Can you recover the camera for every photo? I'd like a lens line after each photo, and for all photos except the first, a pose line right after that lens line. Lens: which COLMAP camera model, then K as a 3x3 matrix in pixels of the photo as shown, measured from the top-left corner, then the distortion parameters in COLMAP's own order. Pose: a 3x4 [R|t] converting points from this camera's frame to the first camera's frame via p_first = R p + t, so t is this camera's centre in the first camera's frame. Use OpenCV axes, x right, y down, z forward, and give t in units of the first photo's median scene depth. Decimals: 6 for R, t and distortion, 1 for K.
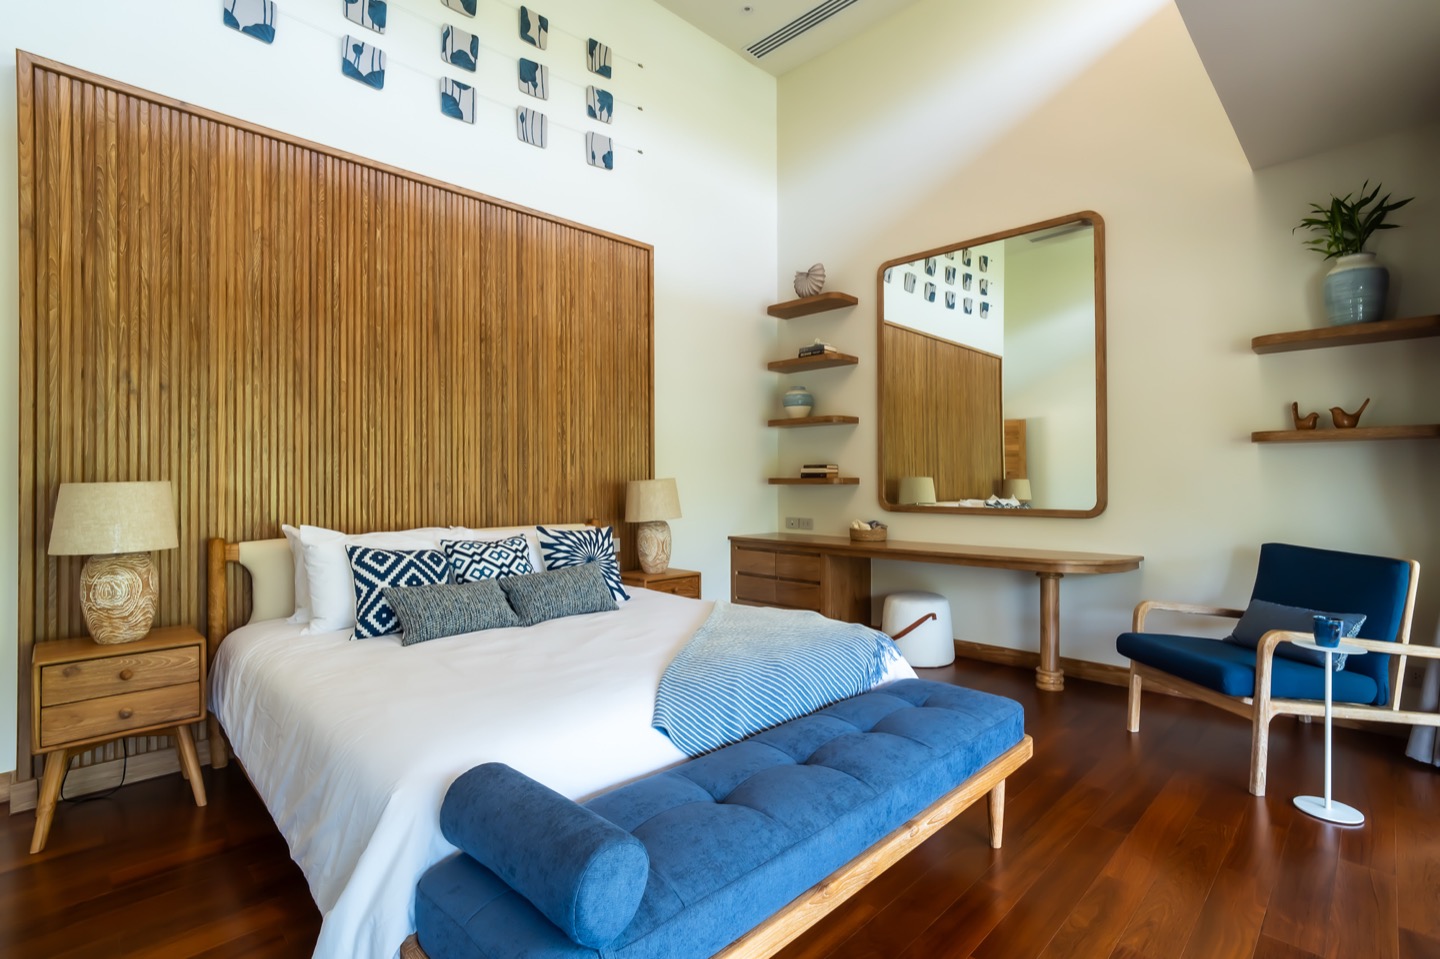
lens RADIAL K [[688.8, 0, 720.0], [0, 688.8, 479.5], [0, 0, 1]] dist [-0.001305, 0.000025]
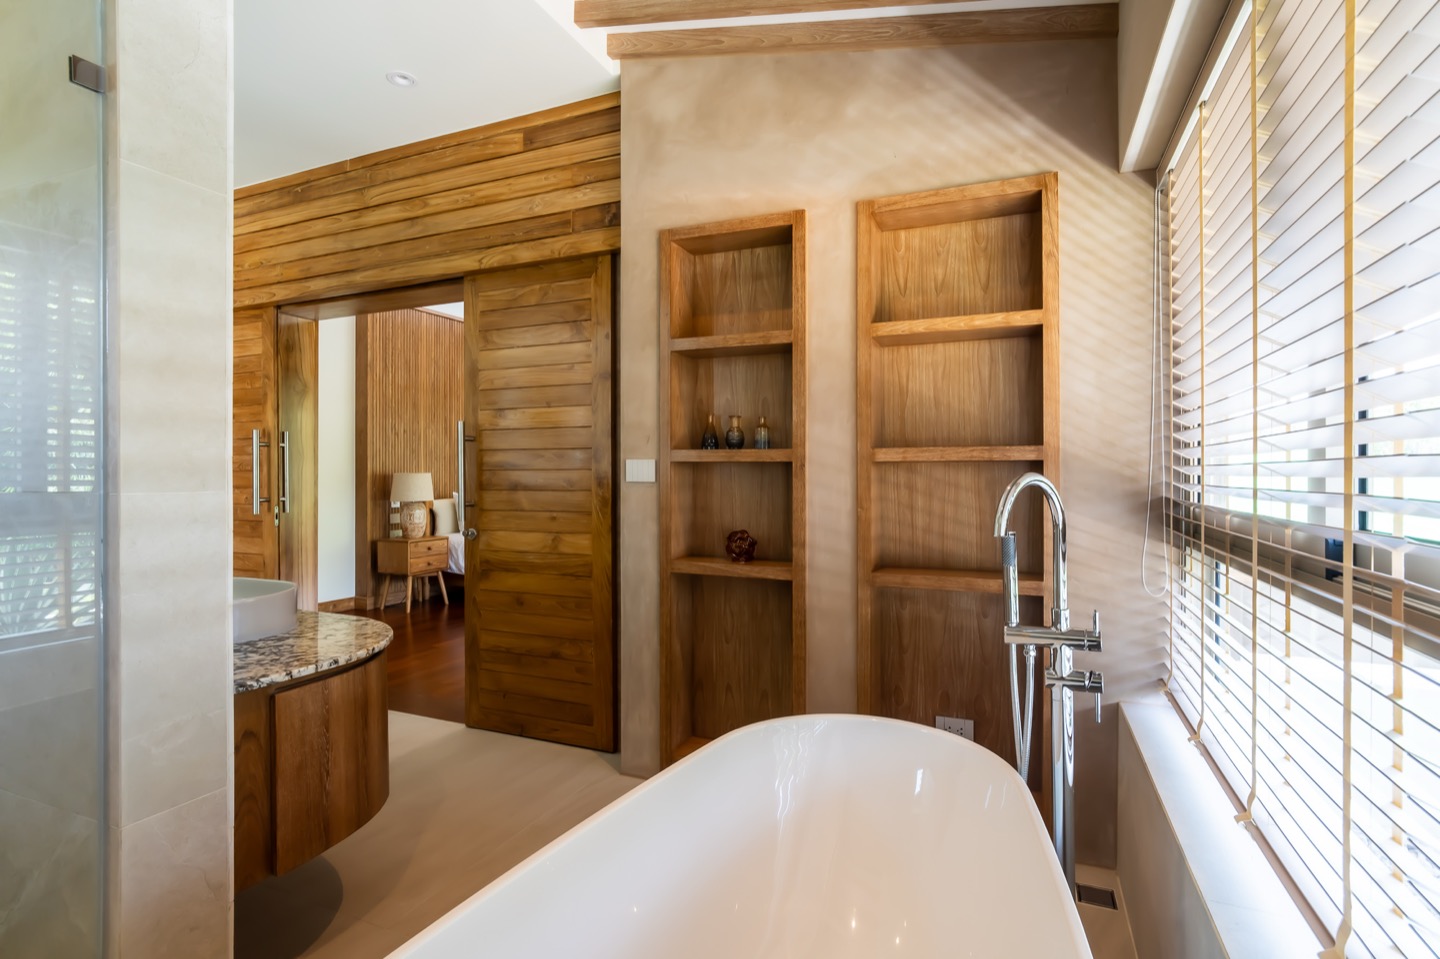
lens RADIAL K [[688.8, 0, 720.0], [0, 688.8, 479.5], [0, 0, 1]] dist [-0.001305, 0.000025]
pose [[0.936797, -0.000004, 0.349873, -0.612753], [-0.003573, 0.999948, 0.009578, -0.000340], [-0.349855, -0.010223, 0.936748, -1.455086]]
